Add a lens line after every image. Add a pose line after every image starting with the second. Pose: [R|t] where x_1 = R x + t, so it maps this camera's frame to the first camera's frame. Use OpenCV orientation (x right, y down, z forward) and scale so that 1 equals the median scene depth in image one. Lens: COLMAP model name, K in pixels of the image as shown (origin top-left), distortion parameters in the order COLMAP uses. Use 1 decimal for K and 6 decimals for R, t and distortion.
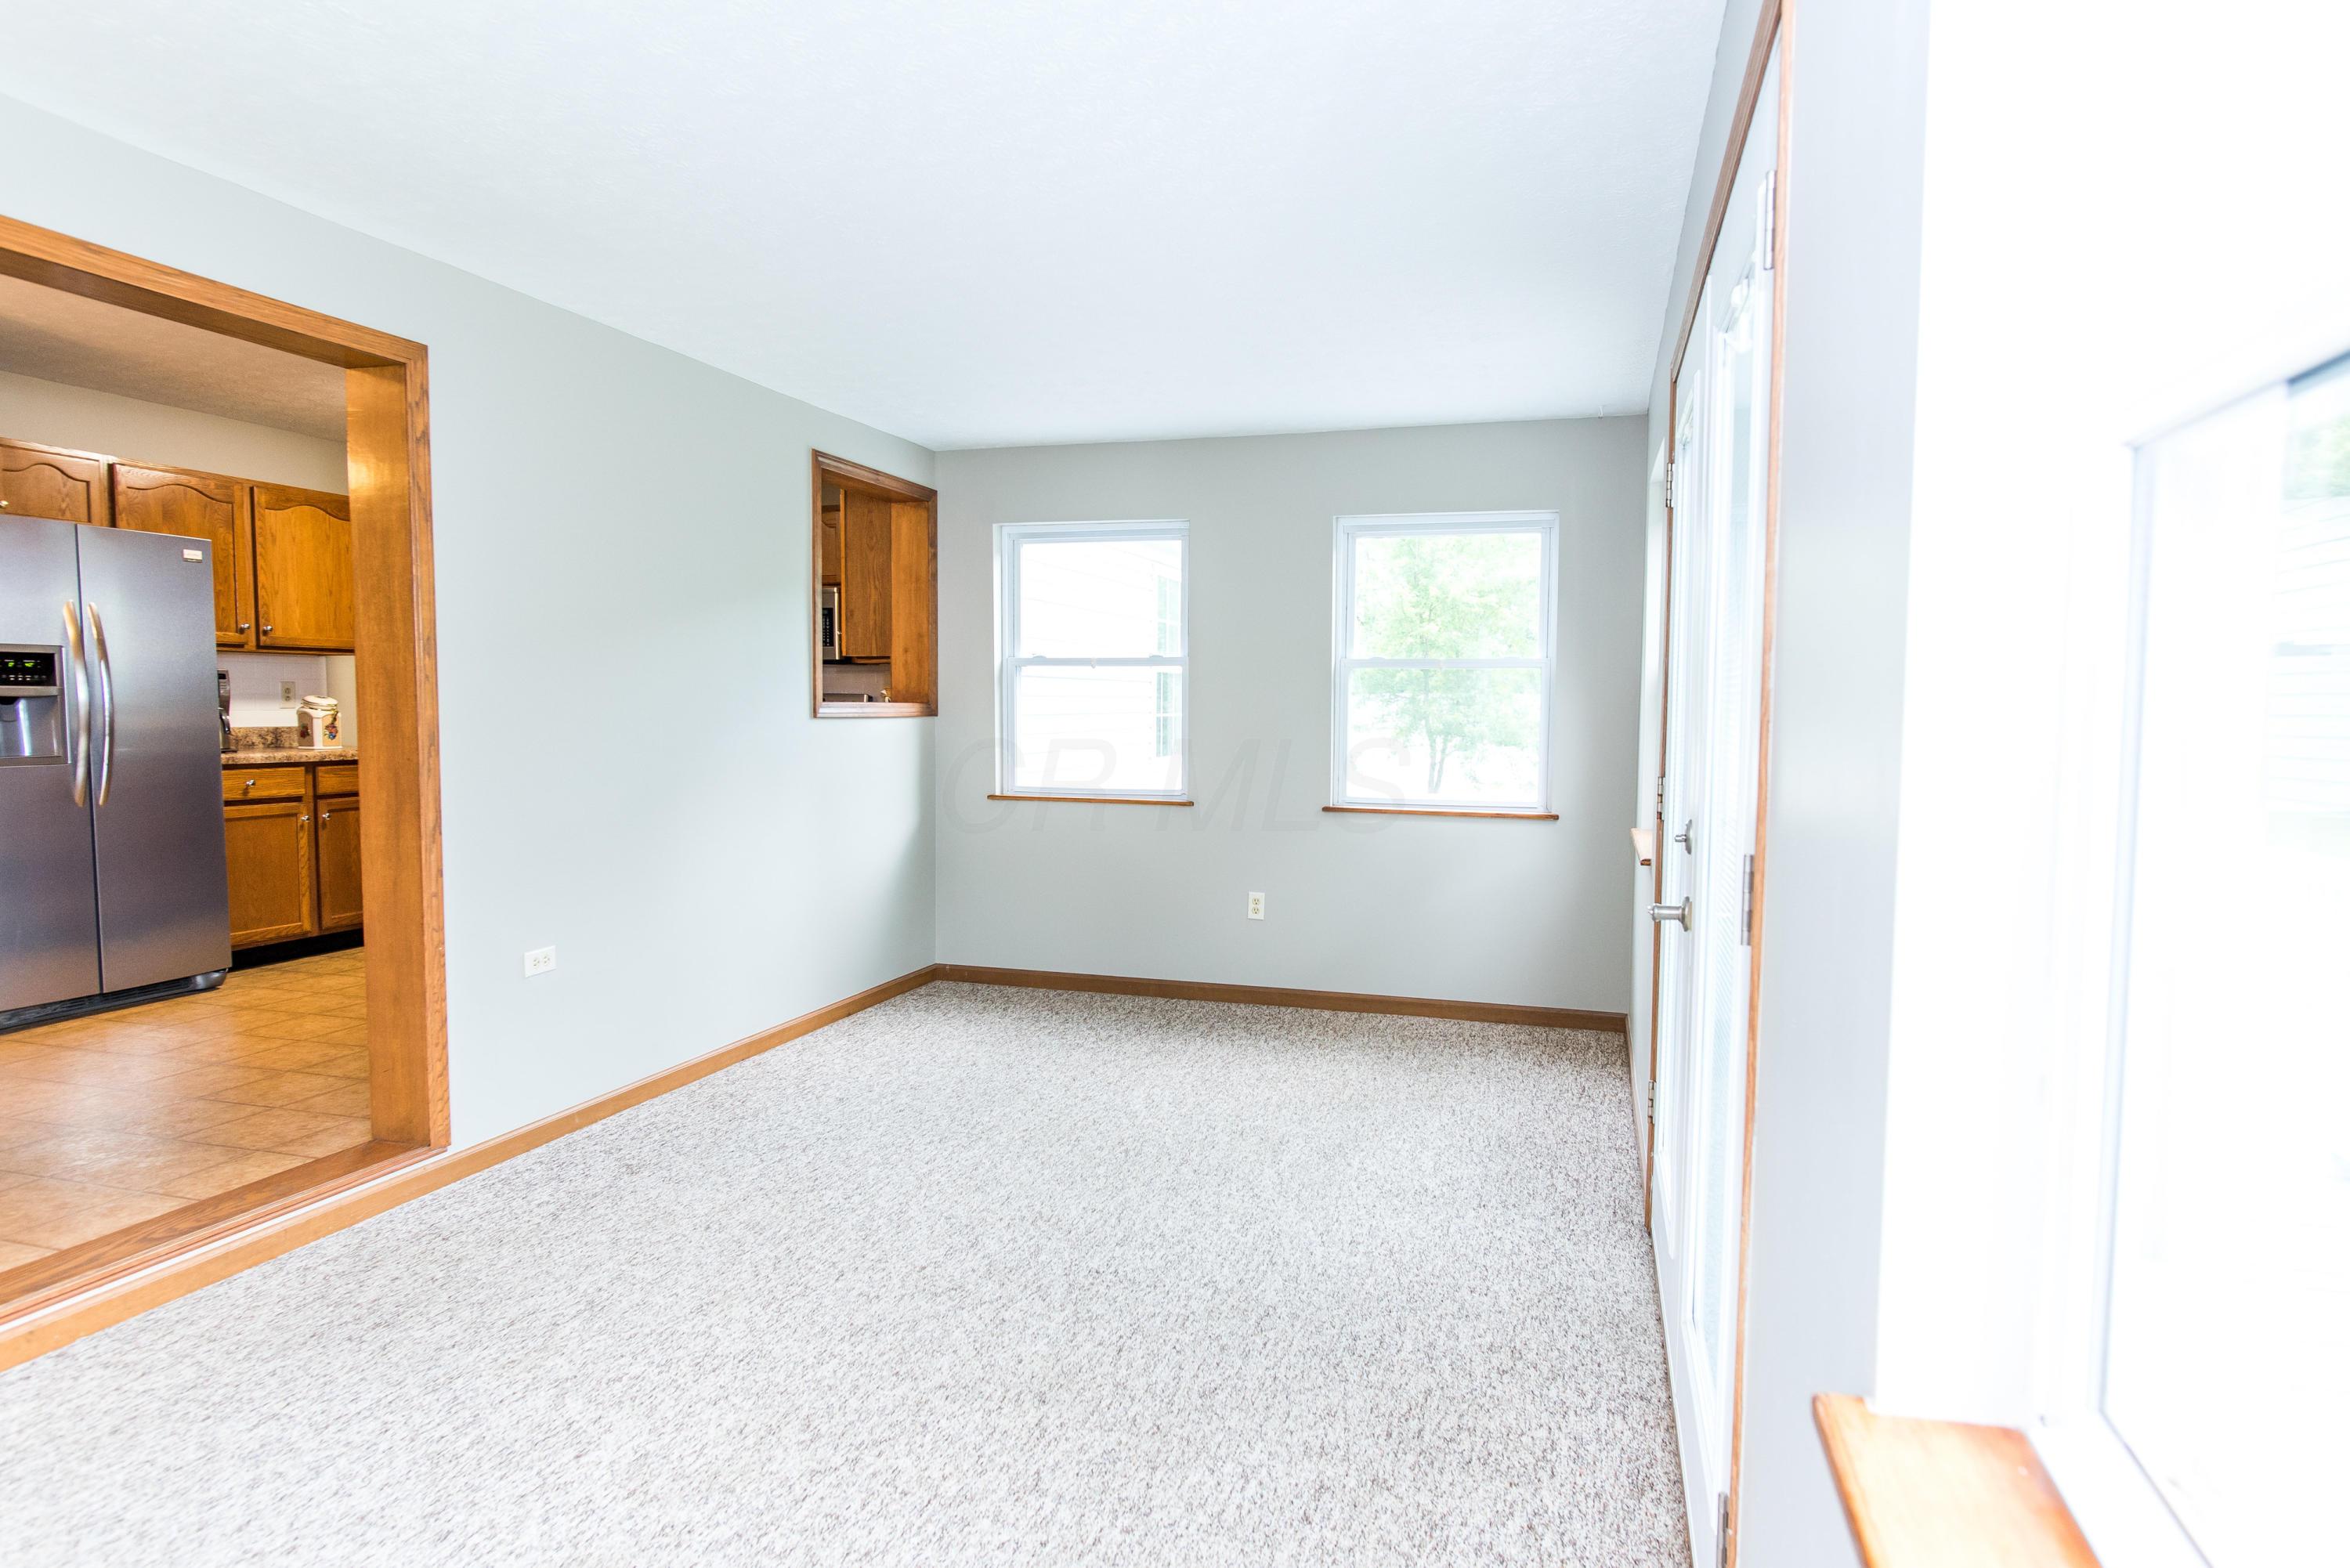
lens RADIAL K [[1323.6, 0, 1161.4], [0, 1323.6, 782.8], [0, 0, 1]] dist [-0.008124, -0.002537]
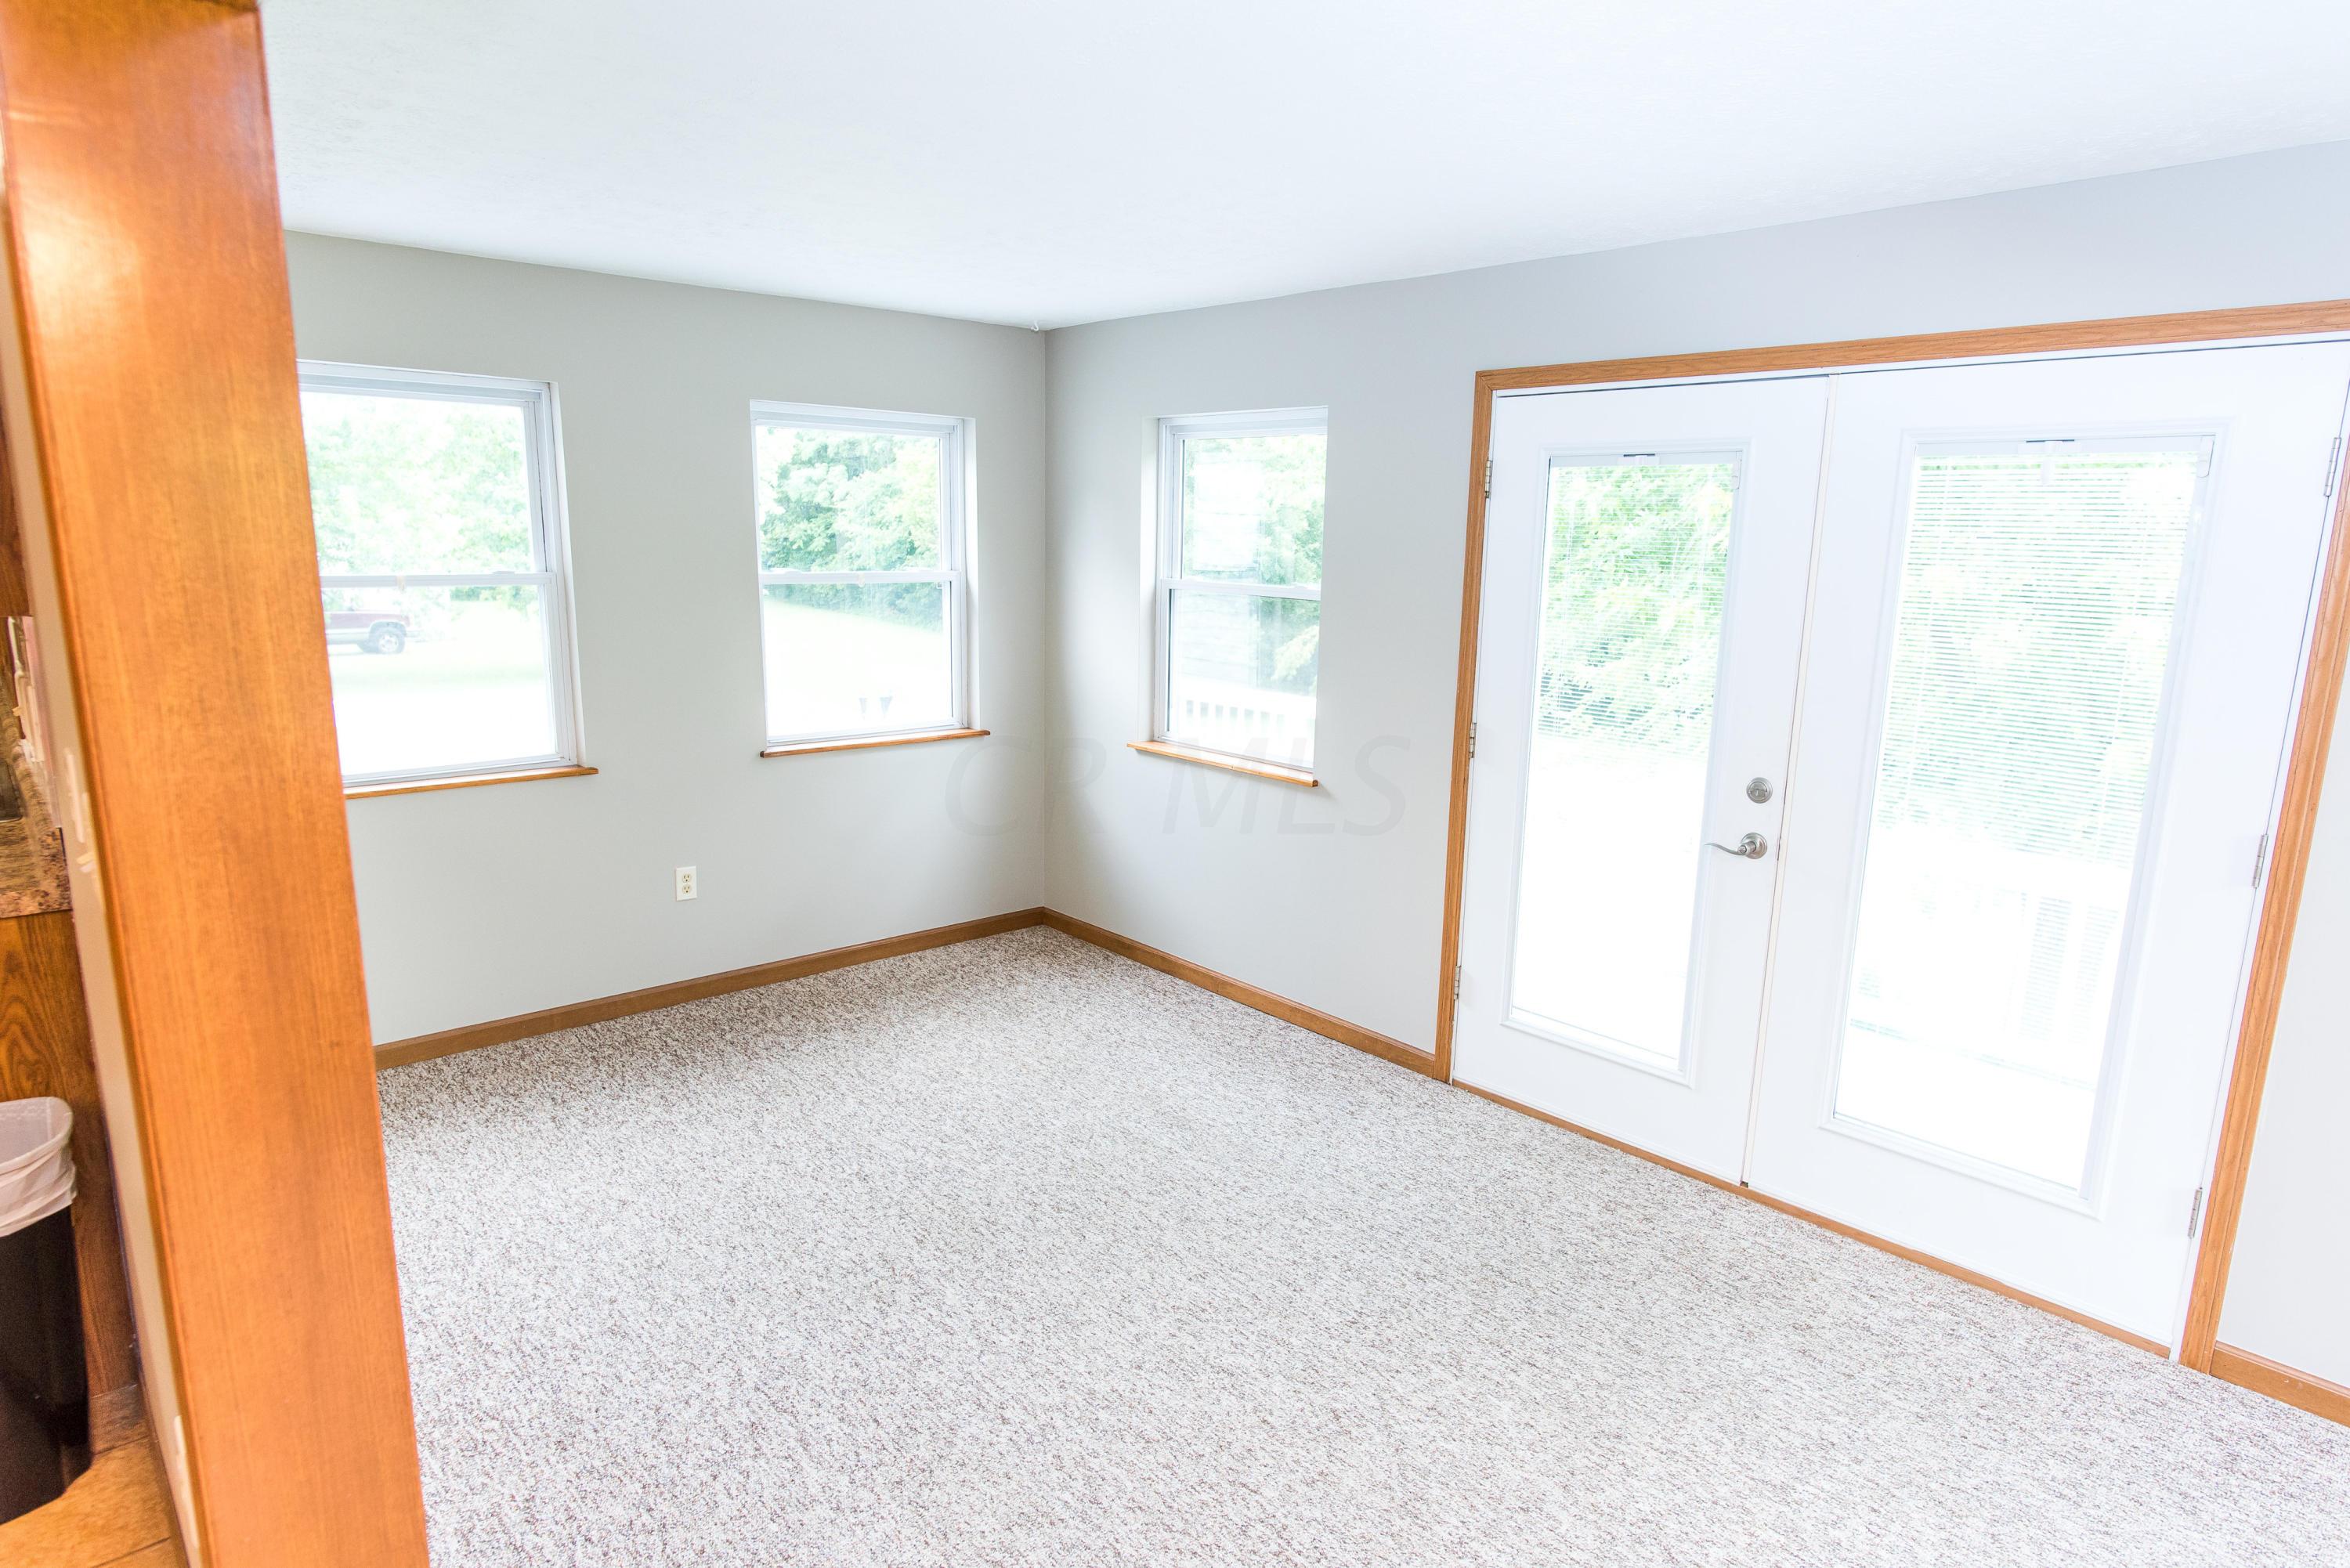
lens RADIAL K [[1323.6, 0, 1162.7], [0, 1323.6, 783.9], [0, 0, 1]] dist [-0.008124, -0.002537]
pose [[0.531745, -0.160071, 0.831640, -0.456969], [0.040350, 0.985649, 0.163915, -0.091967], [-0.845943, -0.053604, 0.530573, 0.343214]]
